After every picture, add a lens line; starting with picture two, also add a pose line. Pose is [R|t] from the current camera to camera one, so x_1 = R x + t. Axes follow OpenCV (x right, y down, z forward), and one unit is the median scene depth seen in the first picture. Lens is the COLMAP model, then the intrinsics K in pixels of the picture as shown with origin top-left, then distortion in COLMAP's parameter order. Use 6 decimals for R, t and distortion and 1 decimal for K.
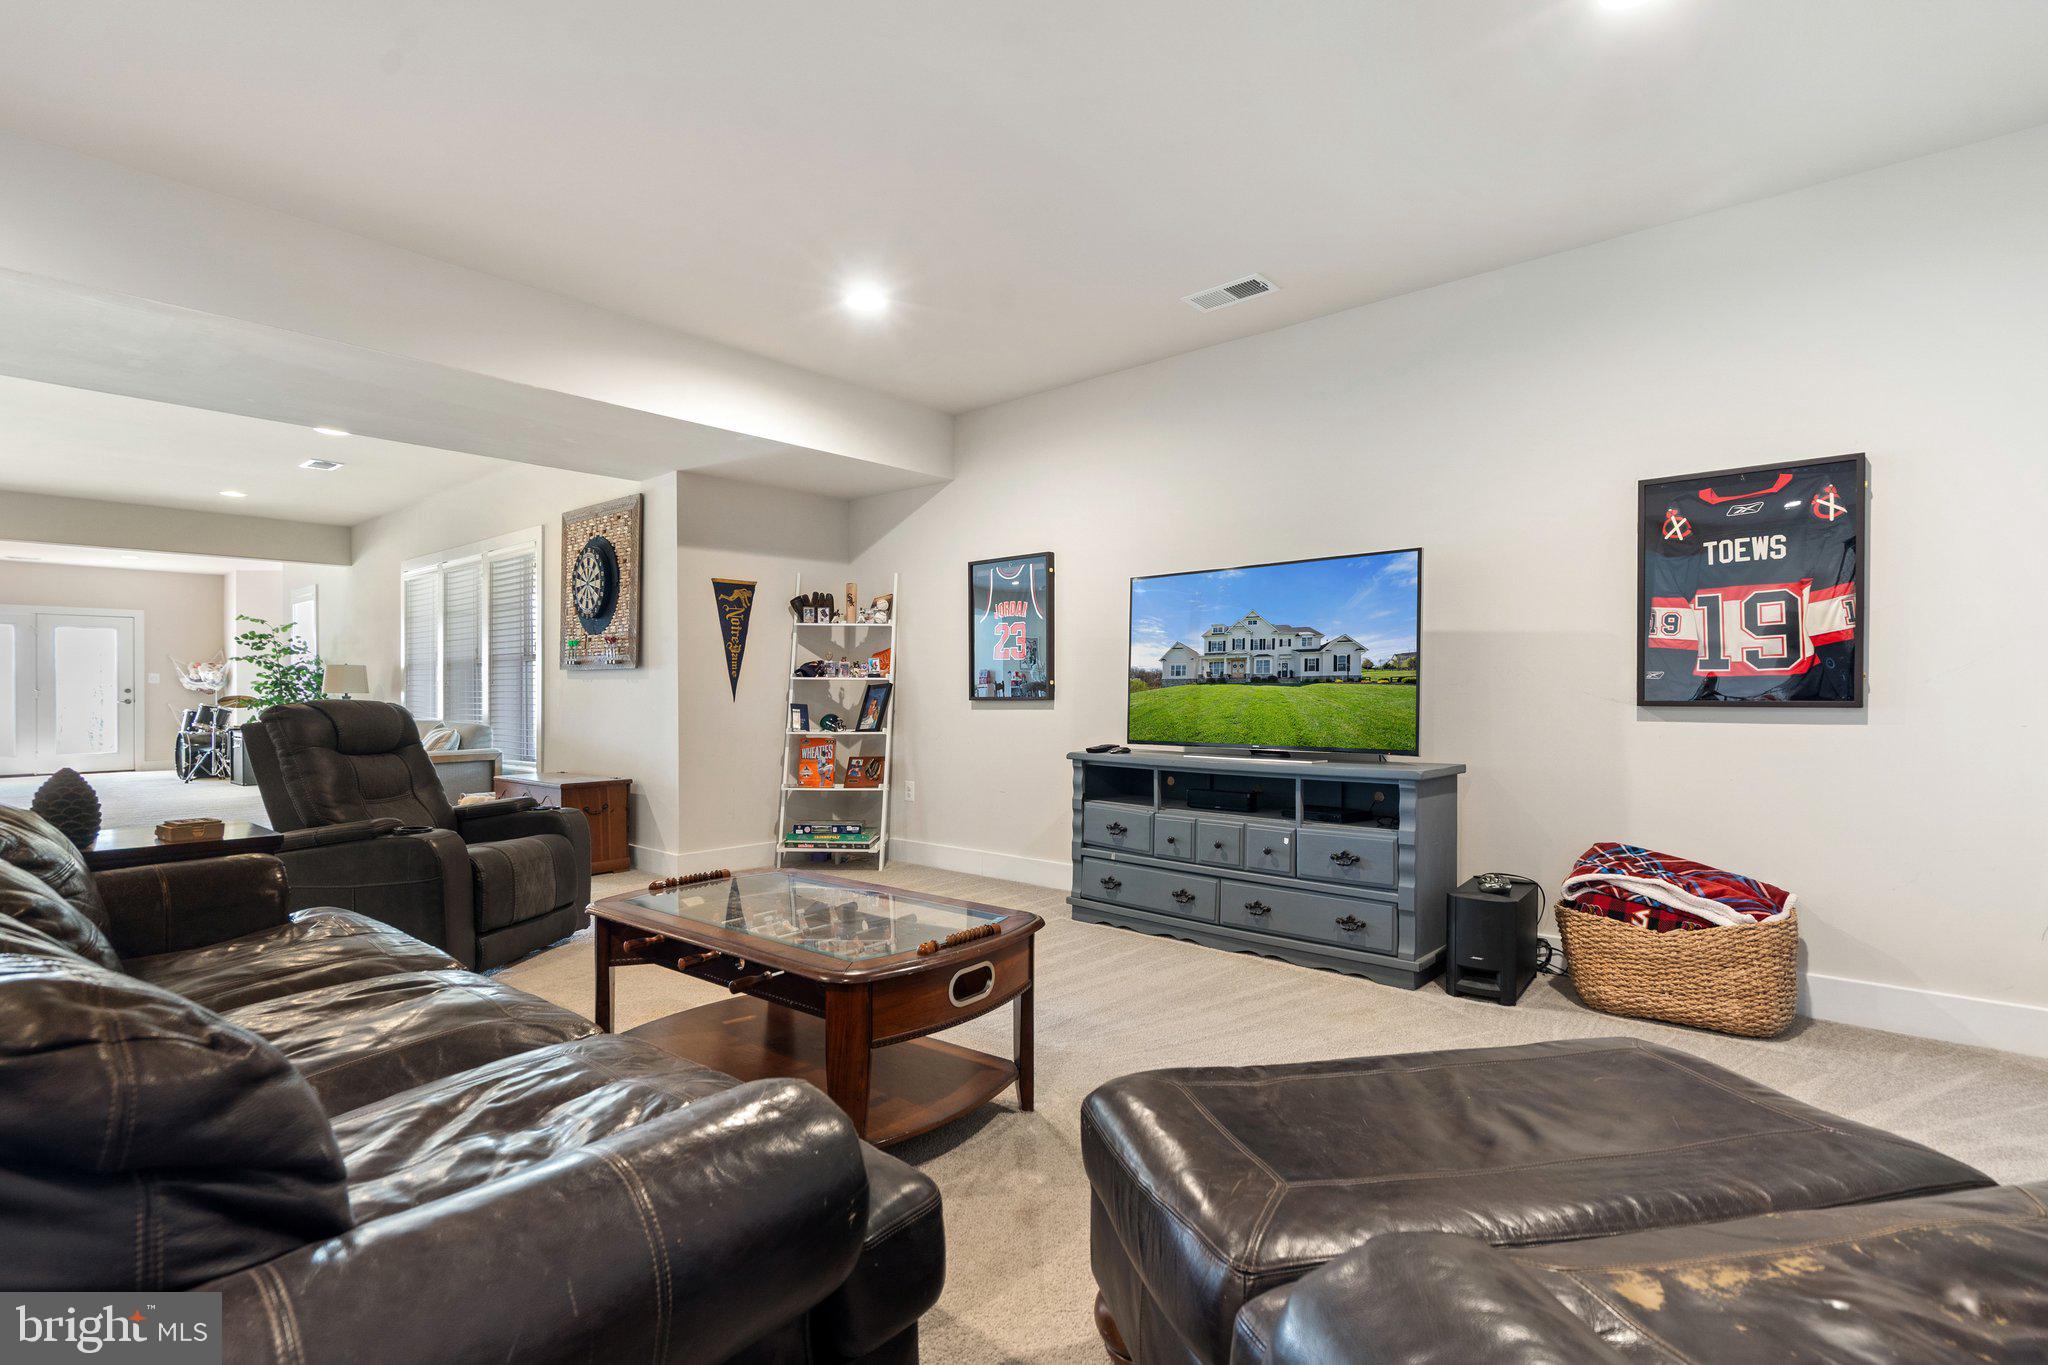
lens RADIAL K [[956.1, 0, 1033.1], [0, 956.1, 682.7], [0, 0, 1]] dist [-0.004109, 0.003188]
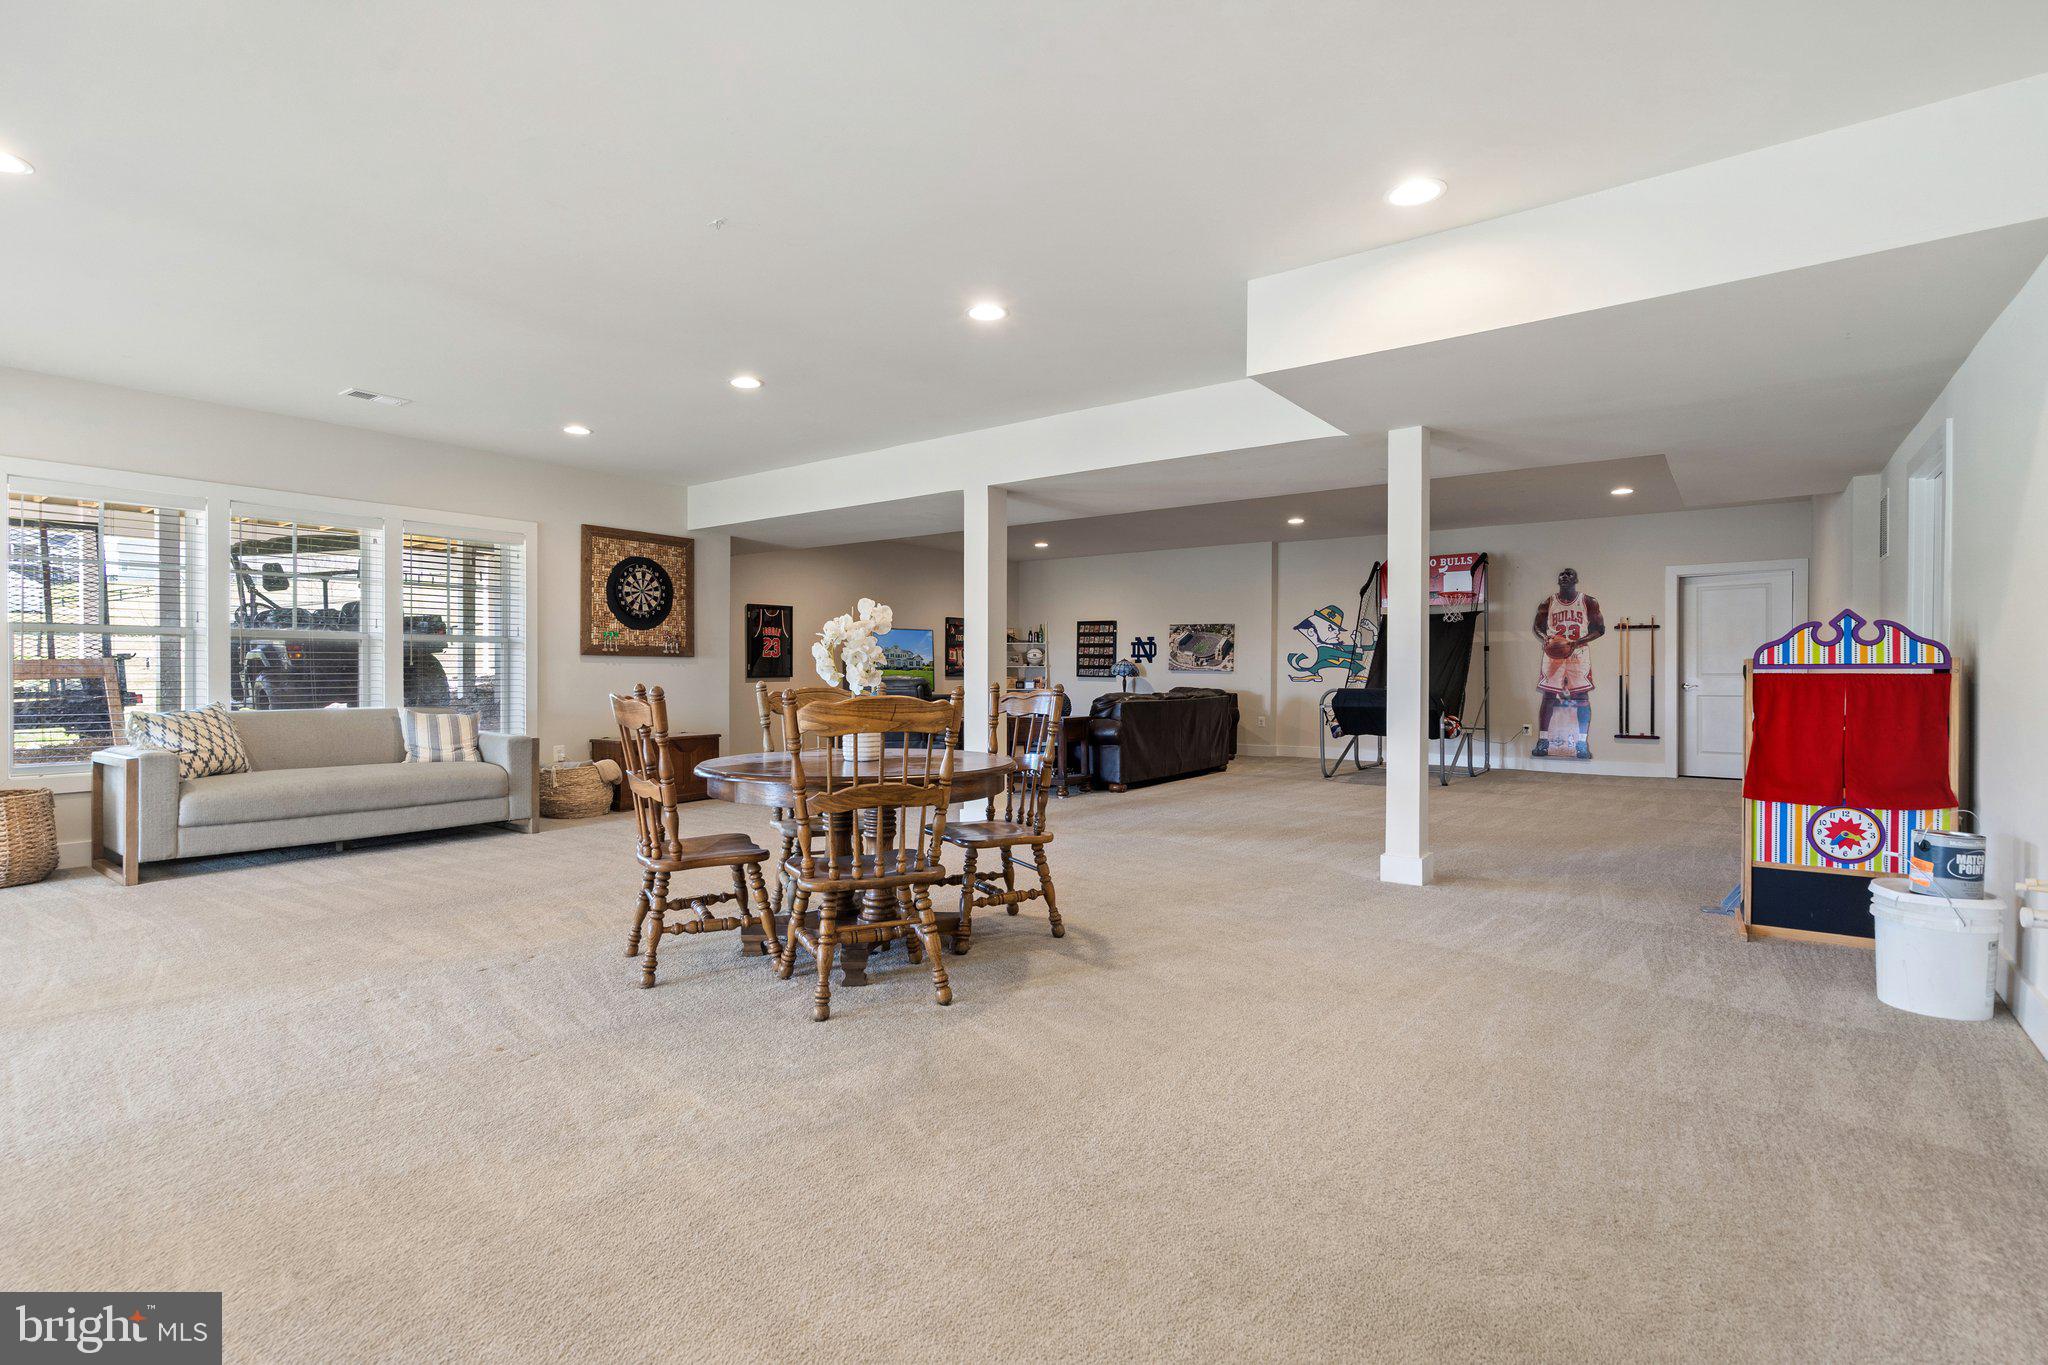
lens RADIAL K [[956.1, 0, 1009.8], [0, 956.1, 684.0], [0, 0, 1]] dist [-0.004109, 0.003188]
pose [[-0.071068, -0.012628, 0.997391, -2.089514], [-0.008824, 0.999889, 0.012031, 0.004699], [-0.997432, -0.007946, -0.071172, 0.667532]]
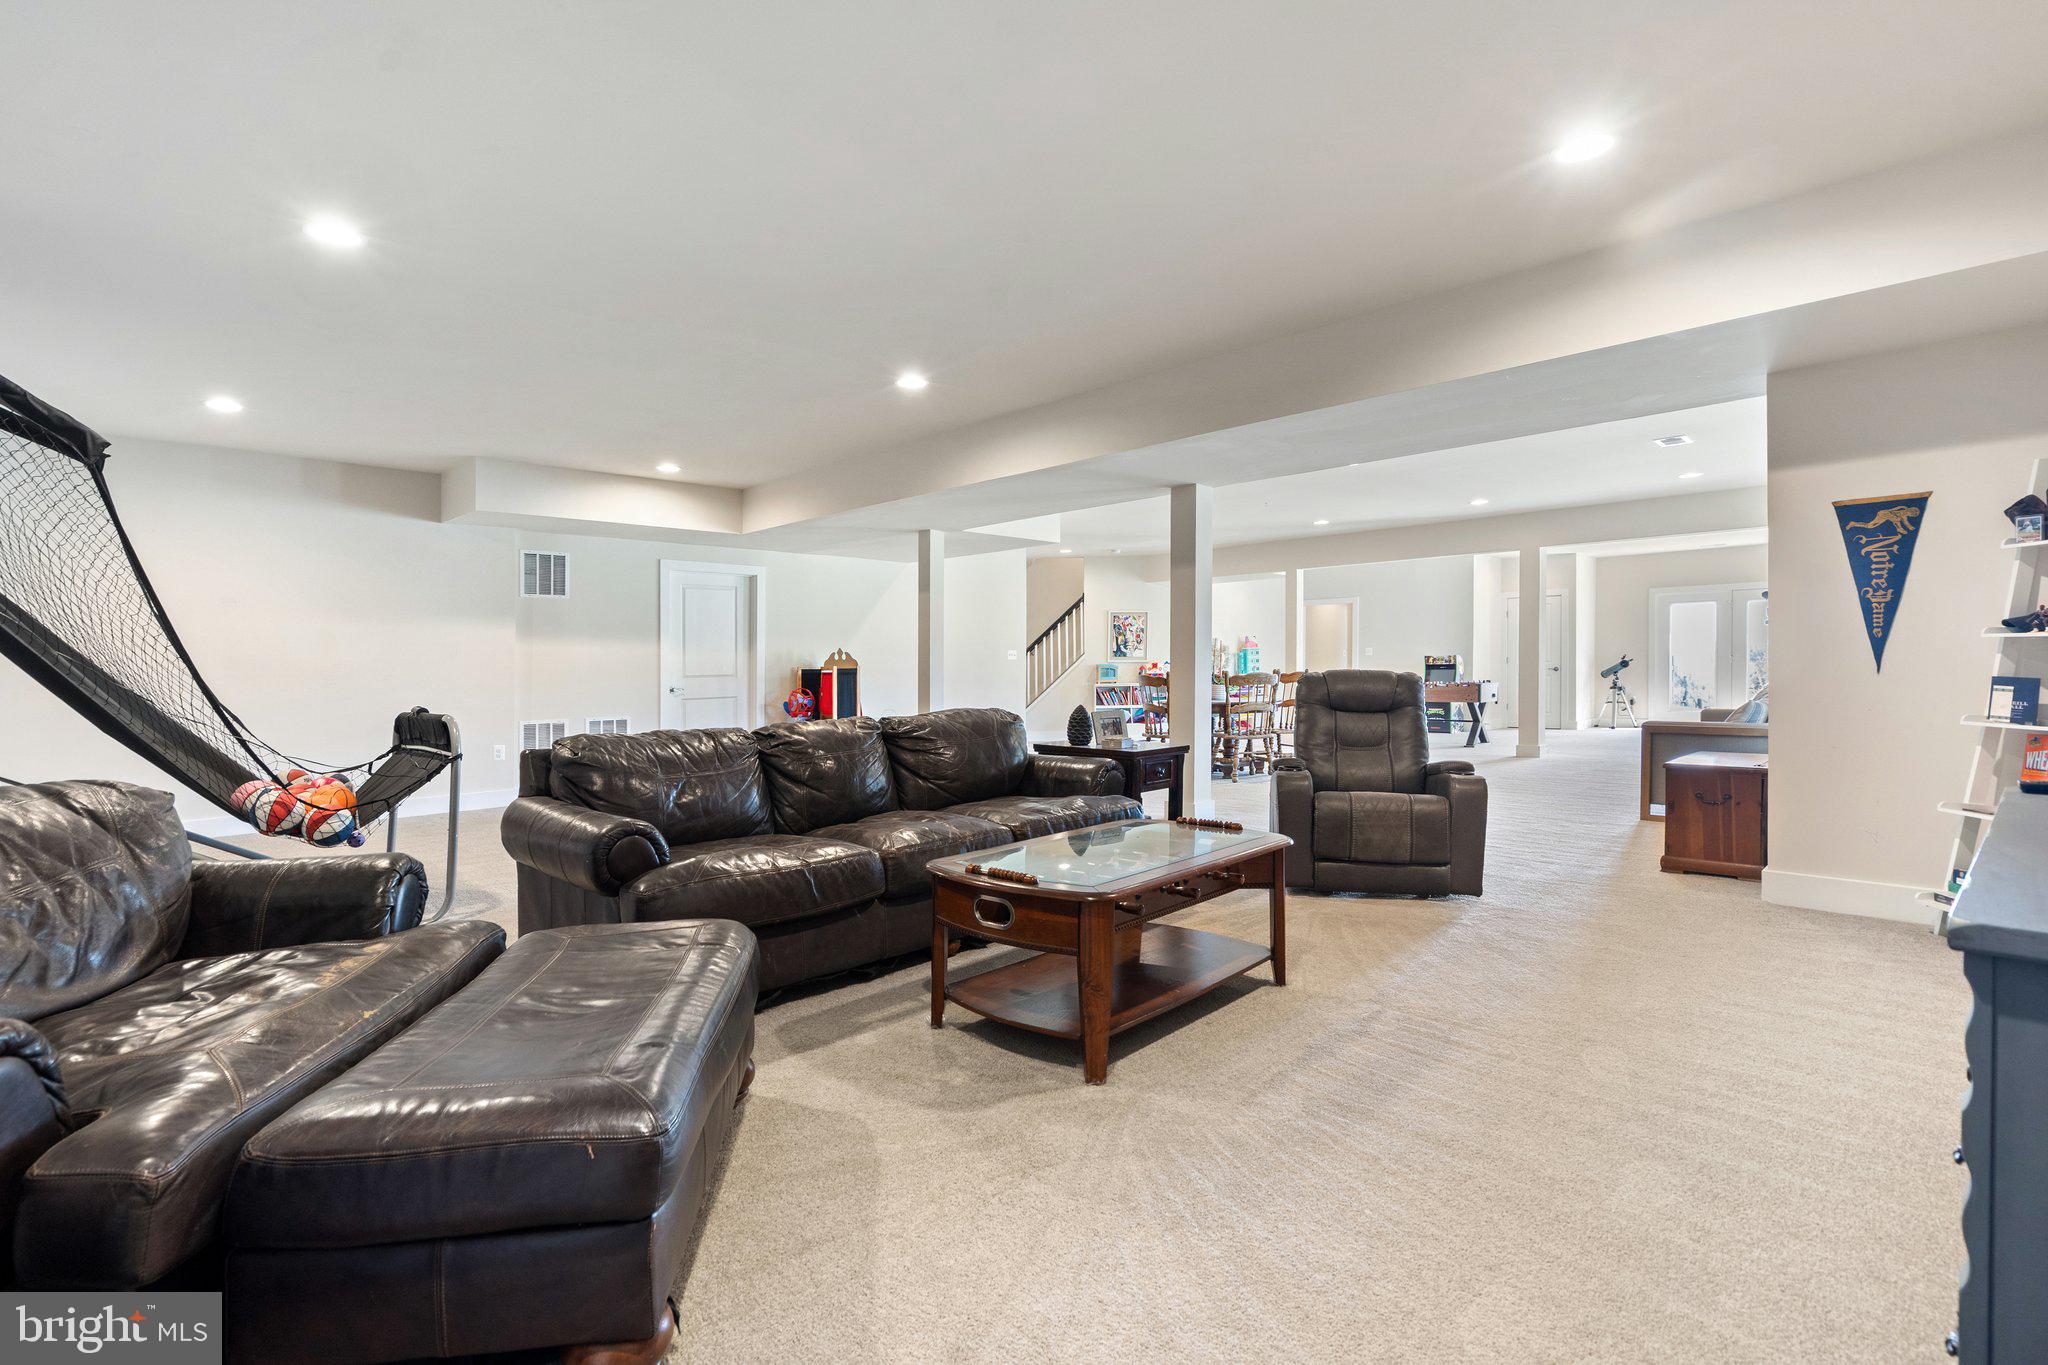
lens RADIAL K [[982.1, 0, 1015.0], [0, 982.1, 674.8], [0, 0, 1]] dist [0.003702, 0.000590]
pose [[-0.054519, 0.012387, -0.998436, 0.475297], [0.019399, 0.999747, 0.011344, 0.001160], [0.998324, -0.018750, -0.054746, 0.450237]]
